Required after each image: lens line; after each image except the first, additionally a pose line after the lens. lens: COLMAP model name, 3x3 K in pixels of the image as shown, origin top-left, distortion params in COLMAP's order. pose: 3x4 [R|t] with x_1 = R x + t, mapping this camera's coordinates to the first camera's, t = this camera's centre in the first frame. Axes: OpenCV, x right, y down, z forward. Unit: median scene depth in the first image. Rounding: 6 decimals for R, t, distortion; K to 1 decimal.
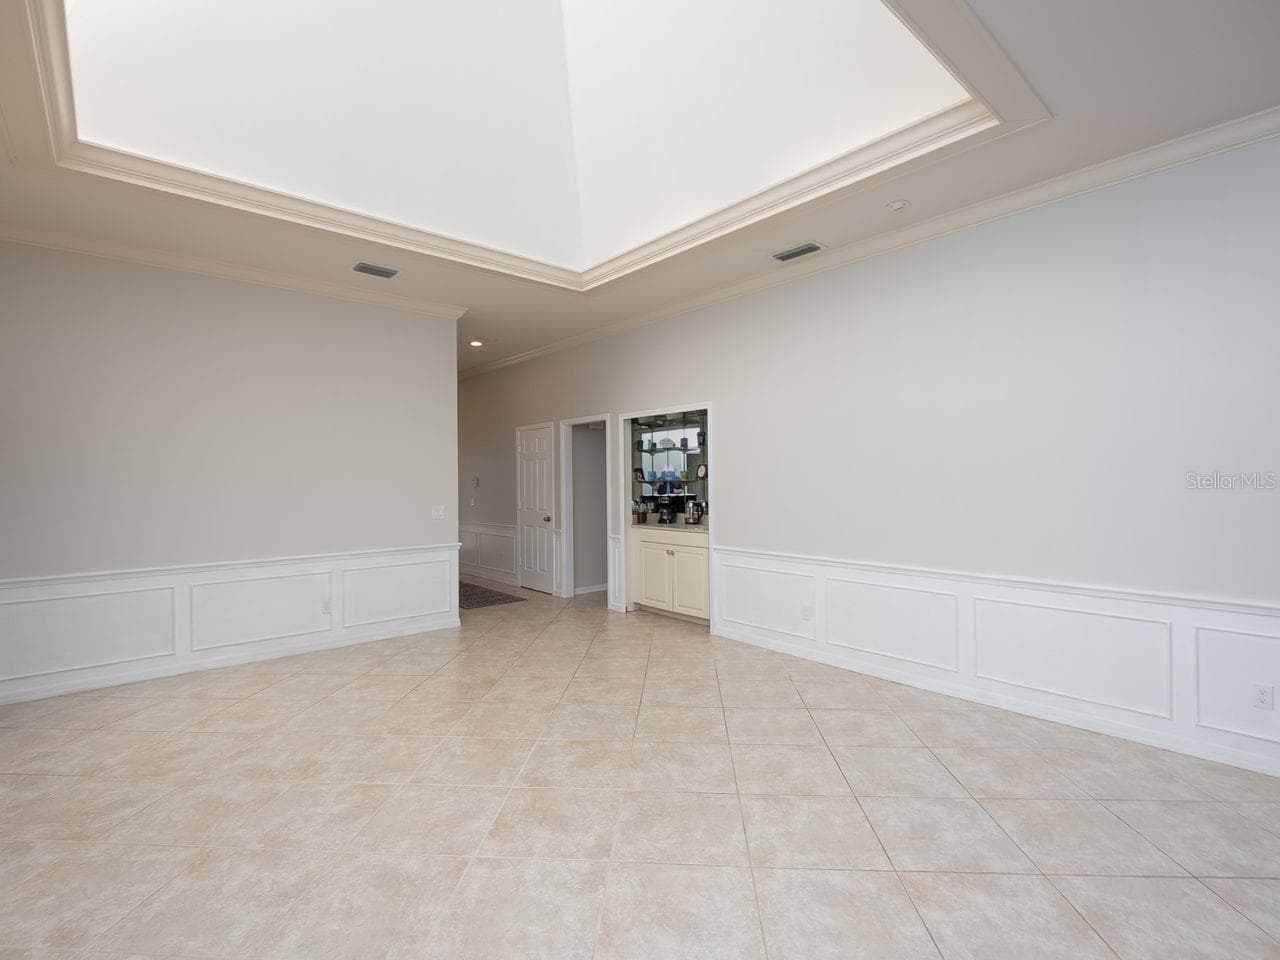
lens RADIAL K [[609.7, 0, 645.7], [0, 609.7, 478.9], [0, 0, 1]] dist [-0.006501, -0.001341]
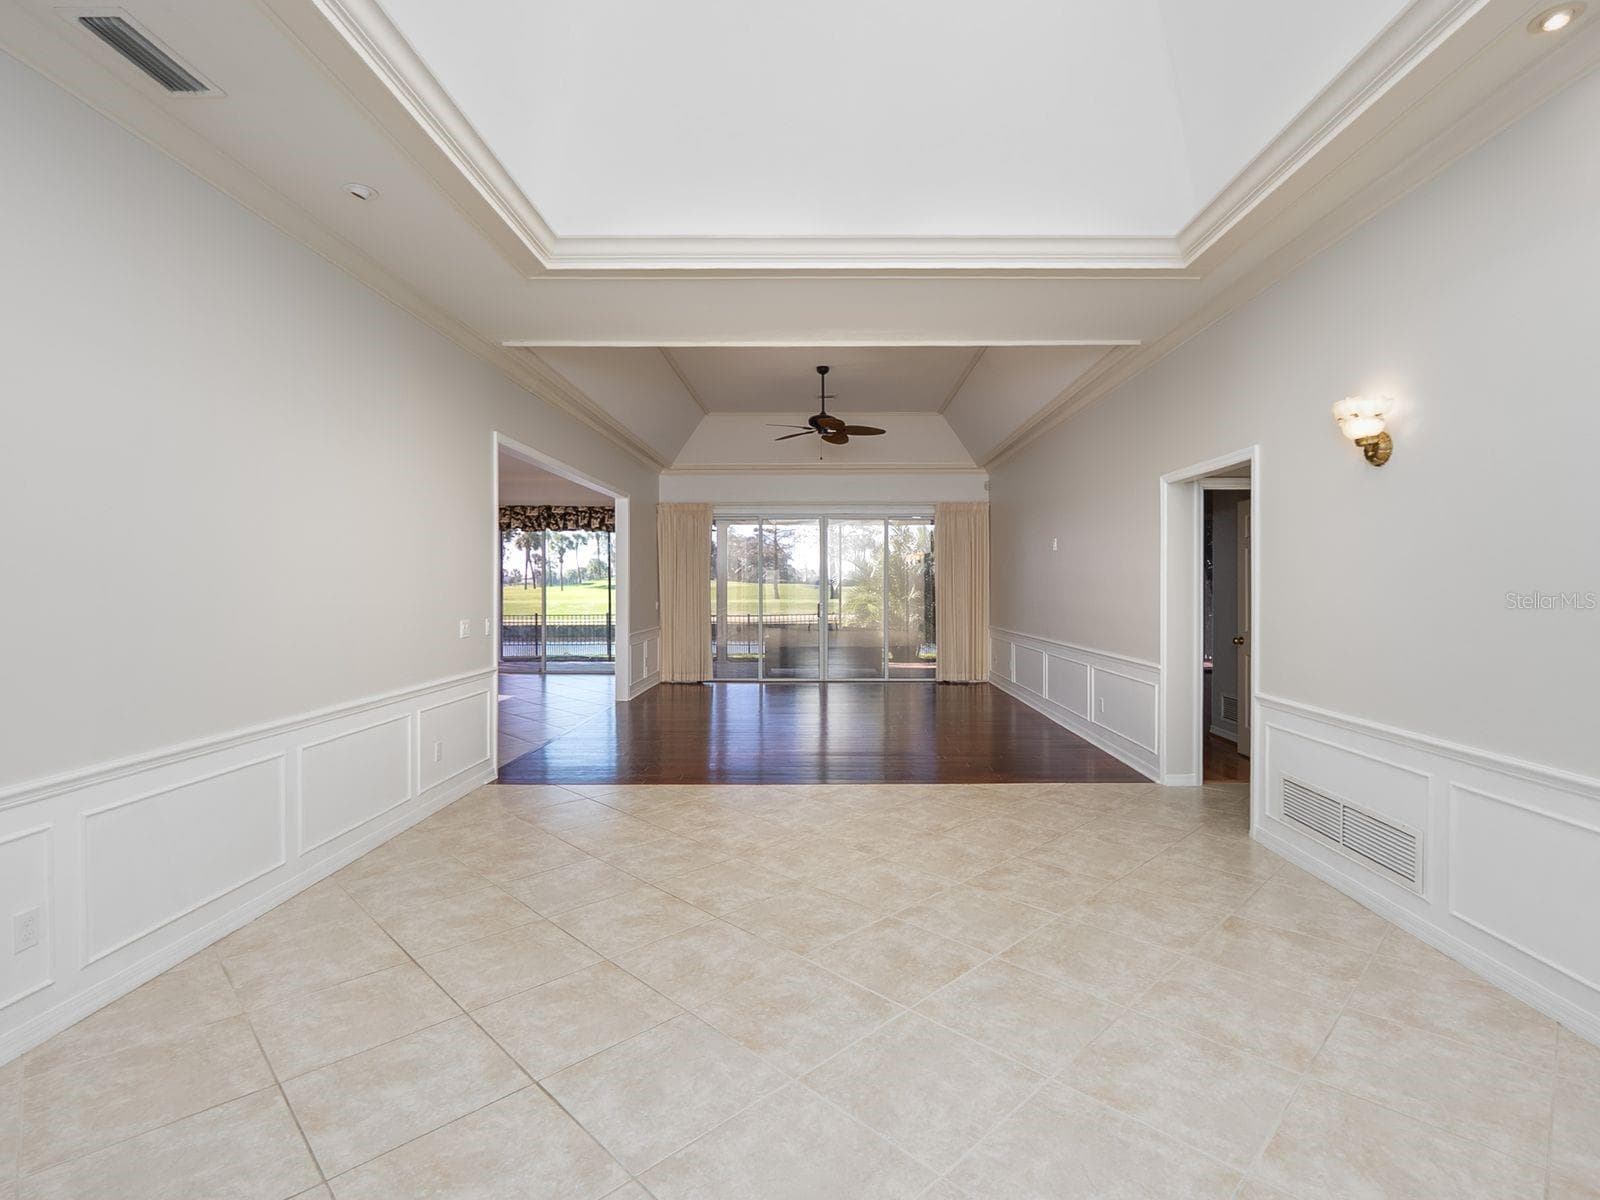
lens RADIAL K [[773.5, 0, 832.5], [0, 773.5, 587.2], [0, 0, 1]] dist [-0.009995, 0.001031]
pose [[-0.756856, 0.005649, 0.653557, -0.446797], [0.004889, 0.999984, -0.002981, 0.005683], [-0.653564, 0.000939, -0.756871, 1.041019]]
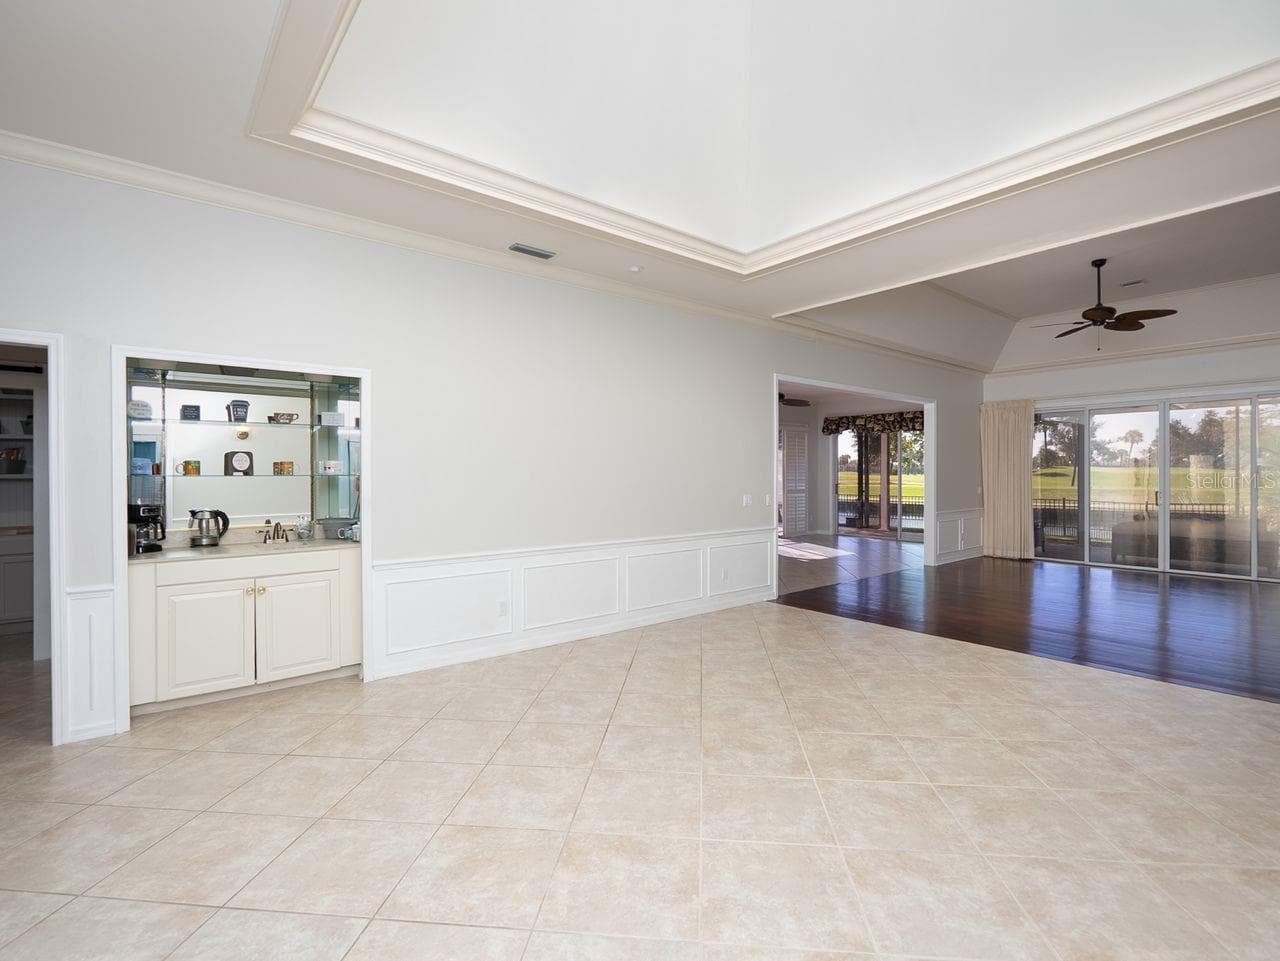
lens RADIAL K [[609.7, 0, 646.5], [0, 609.7, 477.7], [0, 0, 1]] dist [-0.006501, -0.001341]
pose [[0.028470, 0.000814, 0.999594, -0.730685], [0.001221, 0.999999, -0.000849, 0.007363], [-0.999594, 0.001244, 0.028469, 0.741949]]
